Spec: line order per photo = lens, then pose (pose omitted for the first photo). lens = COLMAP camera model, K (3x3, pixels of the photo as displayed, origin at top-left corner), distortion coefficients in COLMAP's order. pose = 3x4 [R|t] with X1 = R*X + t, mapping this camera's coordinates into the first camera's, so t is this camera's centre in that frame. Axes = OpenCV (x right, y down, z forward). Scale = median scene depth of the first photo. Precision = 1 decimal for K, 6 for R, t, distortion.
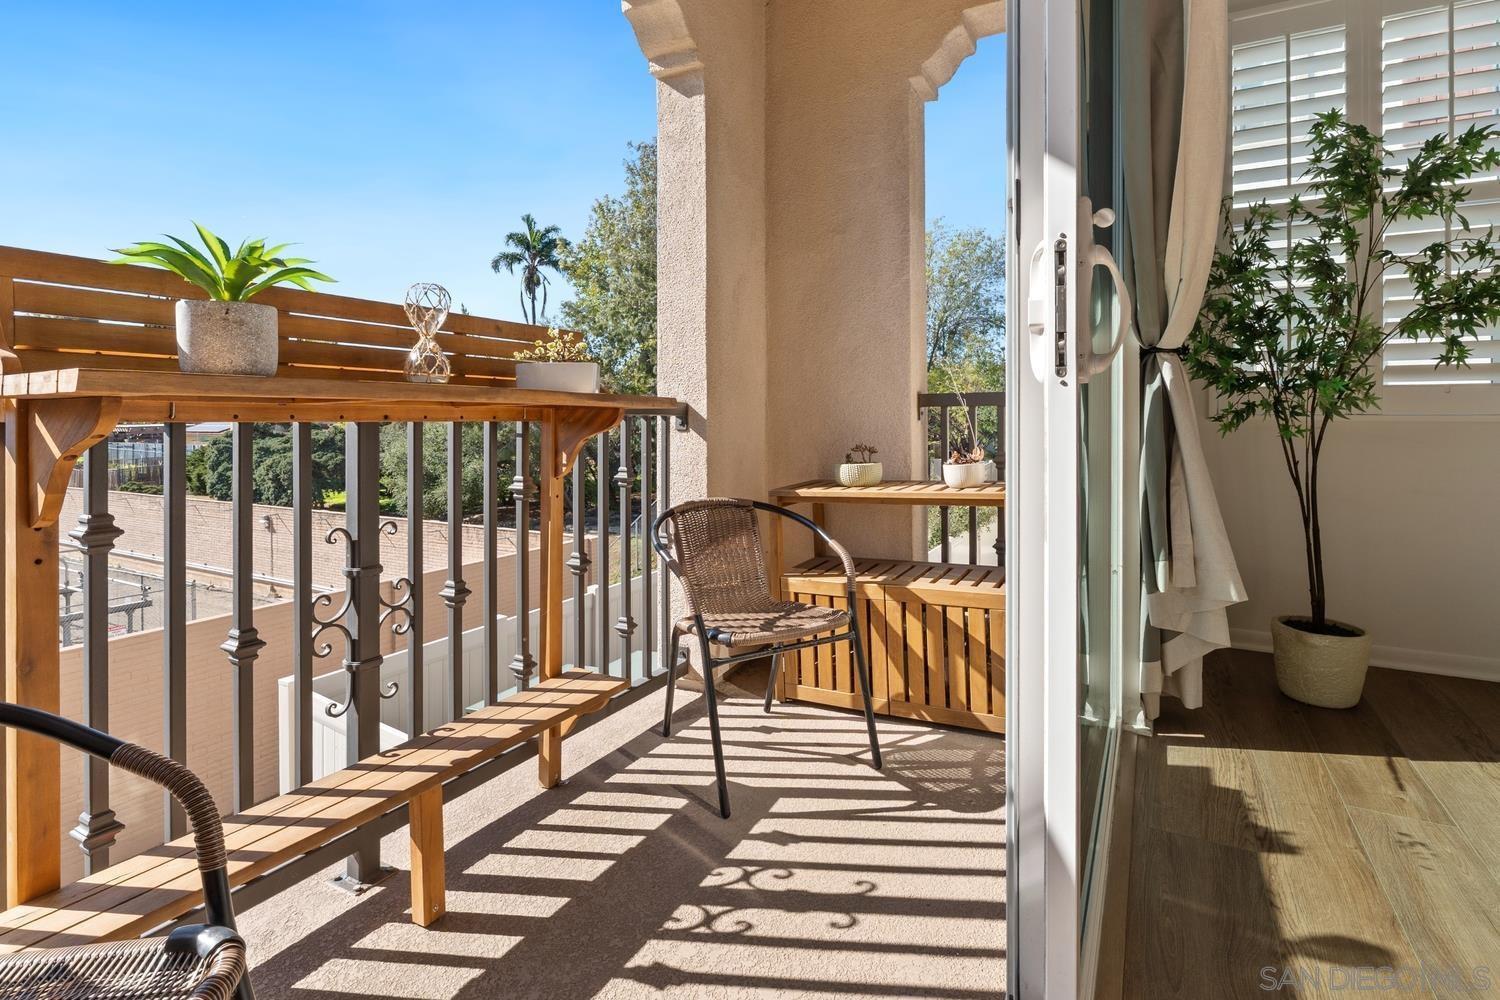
lens RADIAL K [[714.8, 0, 748.0], [0, 714.8, 426.3], [0, 0, 1]] dist [0.000087, -0.000504]
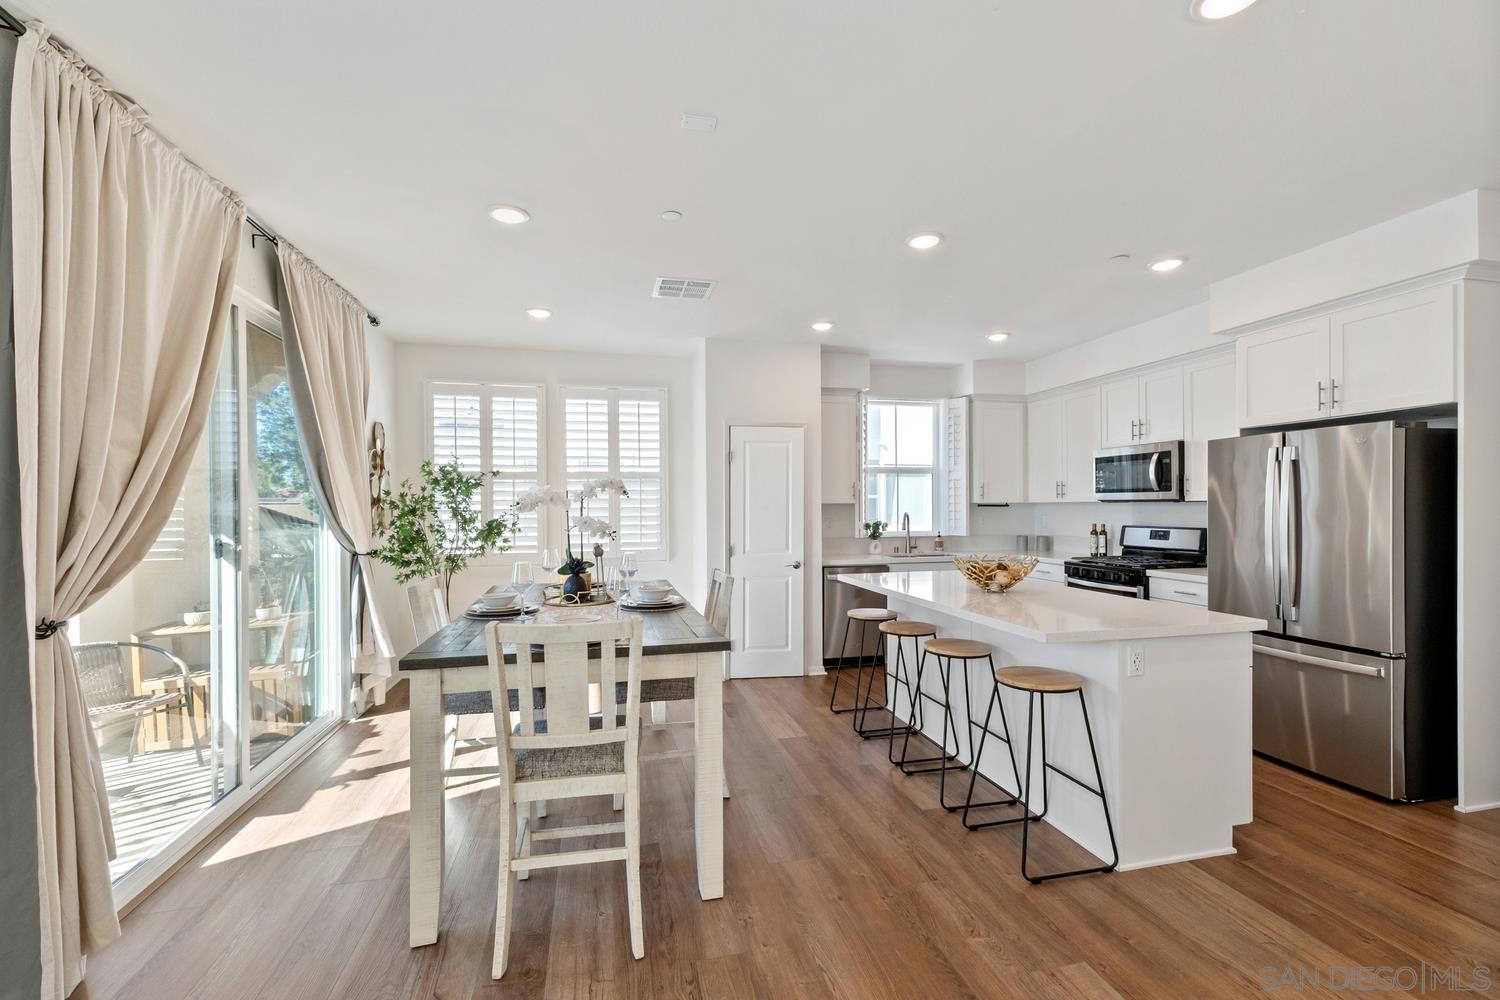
lens RADIAL K [[641.2, 0, 750.2], [0, 641.2, 509.2], [0, 0, 1]] dist [0.005616, 0.003199]
pose [[0.747441, -0.009076, 0.664266, 0.127868], [0.013107, 0.999914, -0.001086, -0.218647], [-0.664199, 0.009518, 0.747495, -1.324776]]
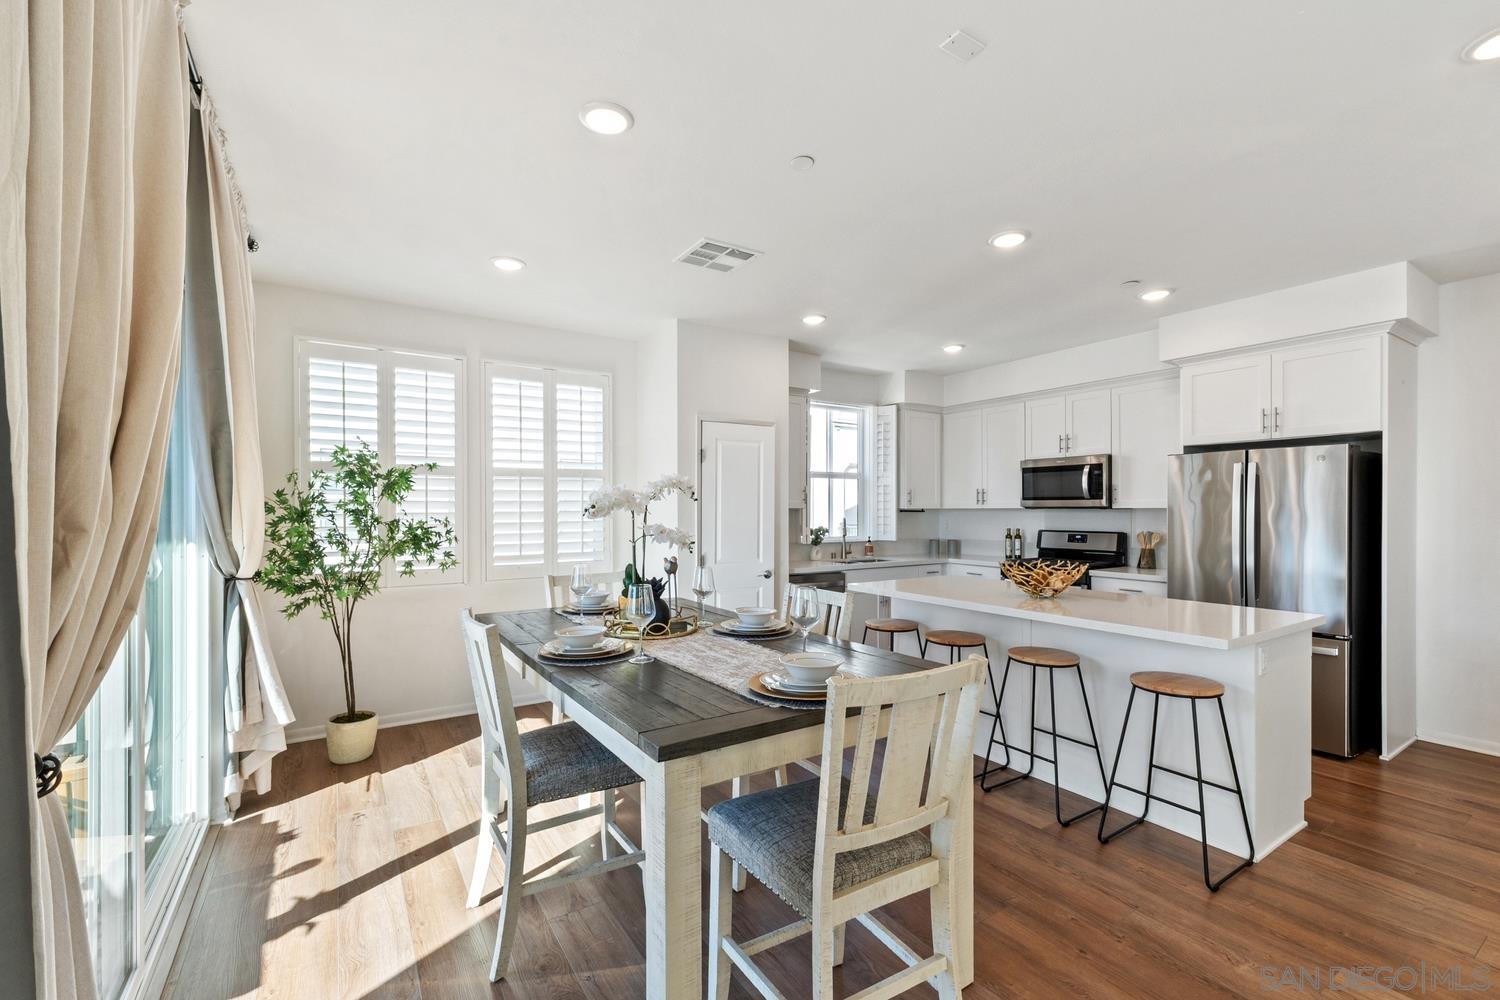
lens RADIAL K [[641.2, 0, 748.4], [0, 641.2, 511.3], [0, 0, 1]] dist [0.005616, 0.003199]
pose [[0.479806, -0.004349, 0.877364, -0.133582], [0.008777, 0.999961, 0.000157, -0.230301], [-0.877331, 0.007625, 0.479825, -0.655500]]
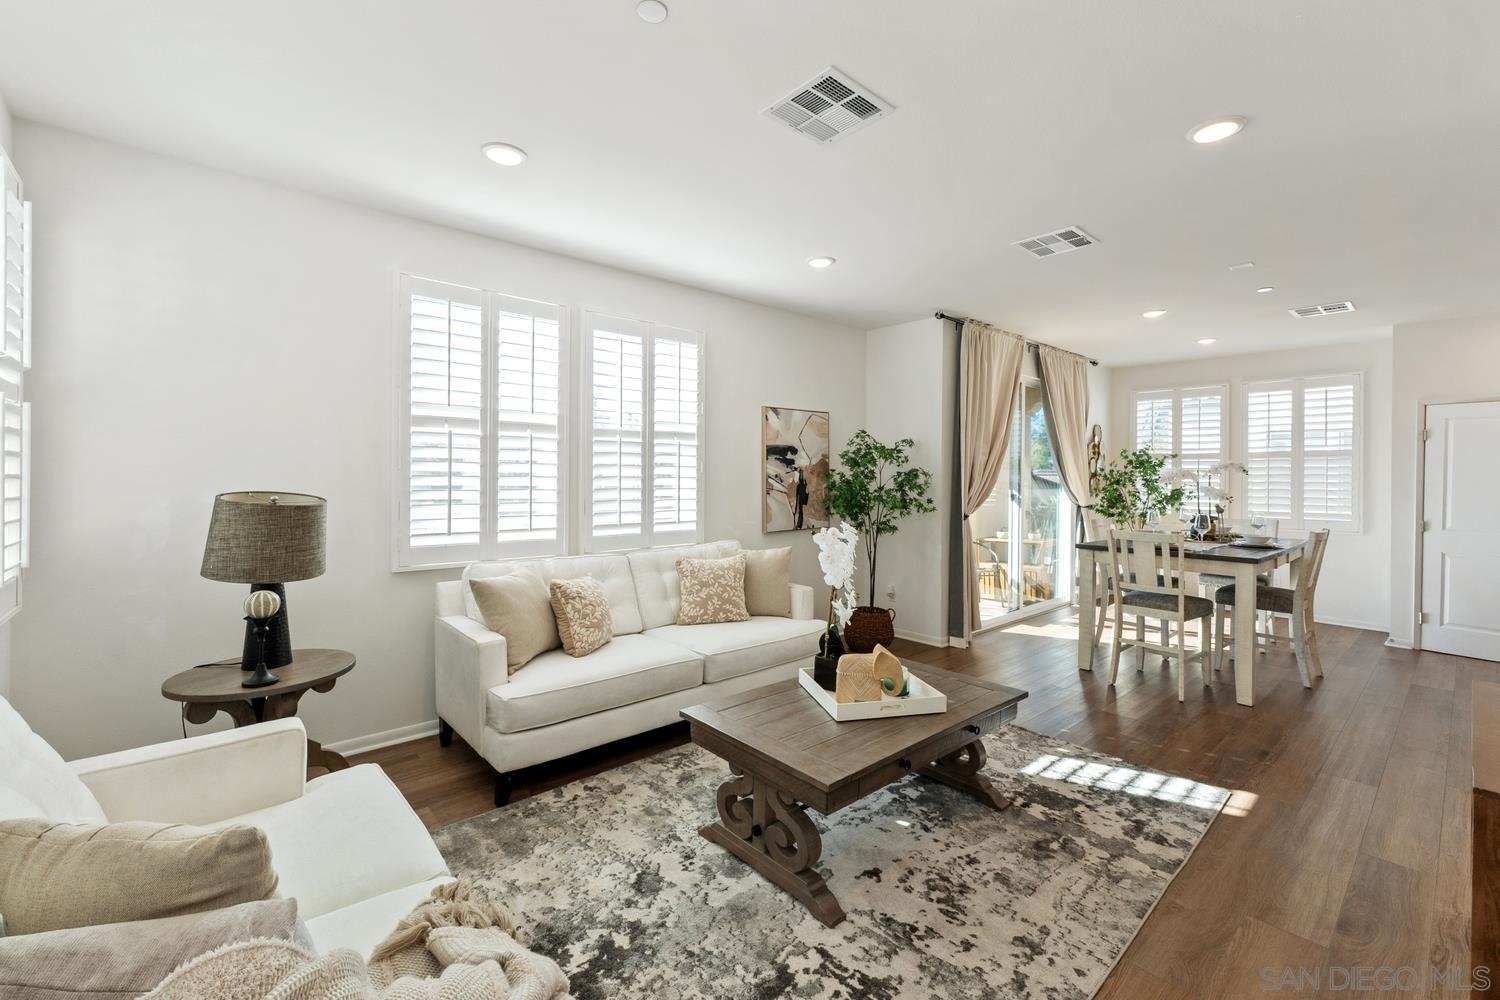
lens RADIAL K [[641.2, 0, 749.1], [0, 641.2, 478.8], [0, 0, 1]] dist [0.005616, 0.003199]
pose [[0.938680, 0.008439, -0.344687, 0.074652], [-0.011649, 0.999906, -0.007243, -0.198921], [0.344594, 0.010814, 0.938690, -2.716594]]
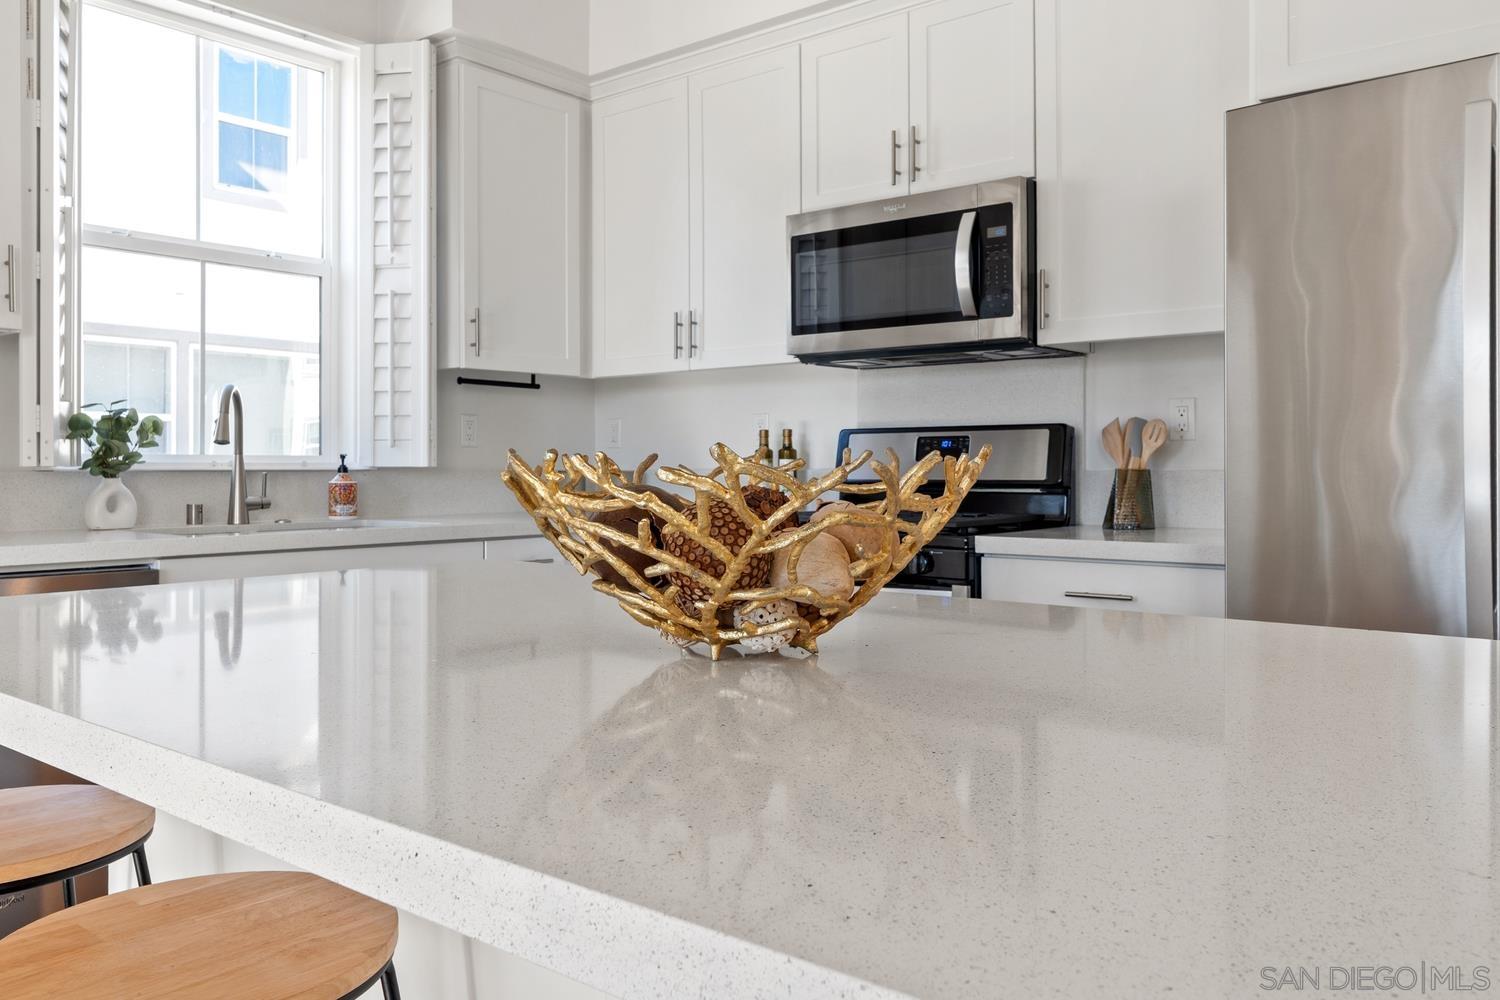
lens RADIAL K [[1153.4, 0, 750.9], [0, 1153.4, 465.6], [0, 0, 1]] dist [0.001208, 0.009984]
pose [[0.193832, 0.001367, 0.981034, 1.169966], [0.011451, 0.999928, -0.003656, -0.083771], [-0.980968, 0.011942, 0.193802, -0.625204]]
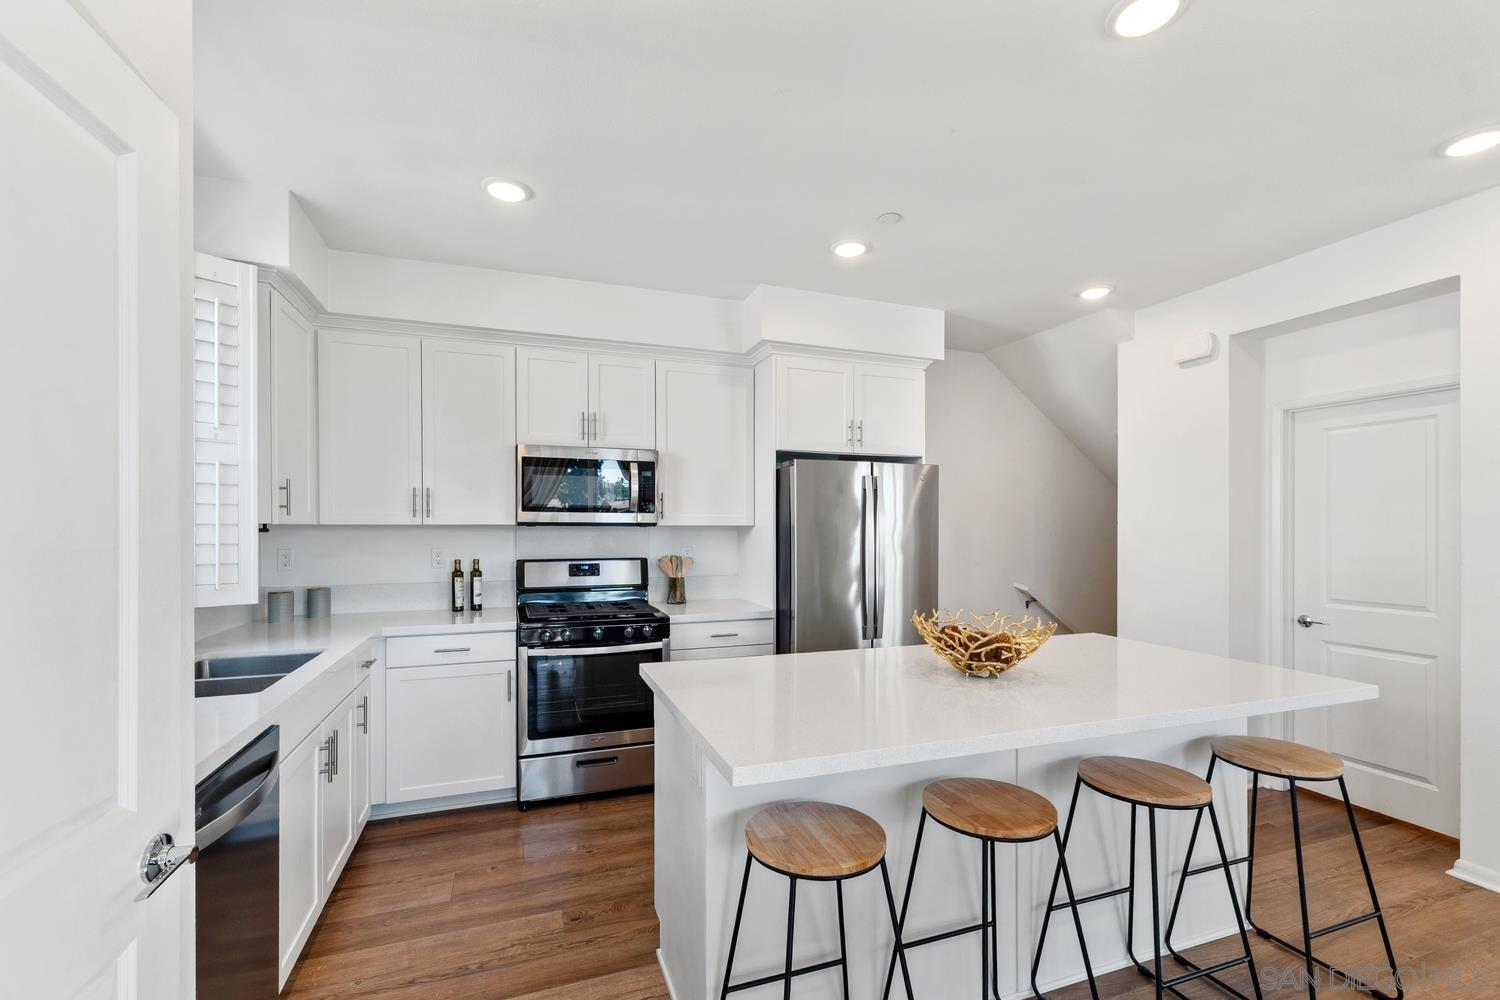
lens RADIAL K [[641.2, 0, 764.9], [0, 641.2, 531.8], [0, 0, 1]] dist [0.005616, 0.003199]
pose [[-0.745341, -0.006874, 0.666648, 1.229578], [0.003683, 0.999889, 0.014428, -0.236007], [-0.666673, 0.013209, -0.745233, 0.392841]]
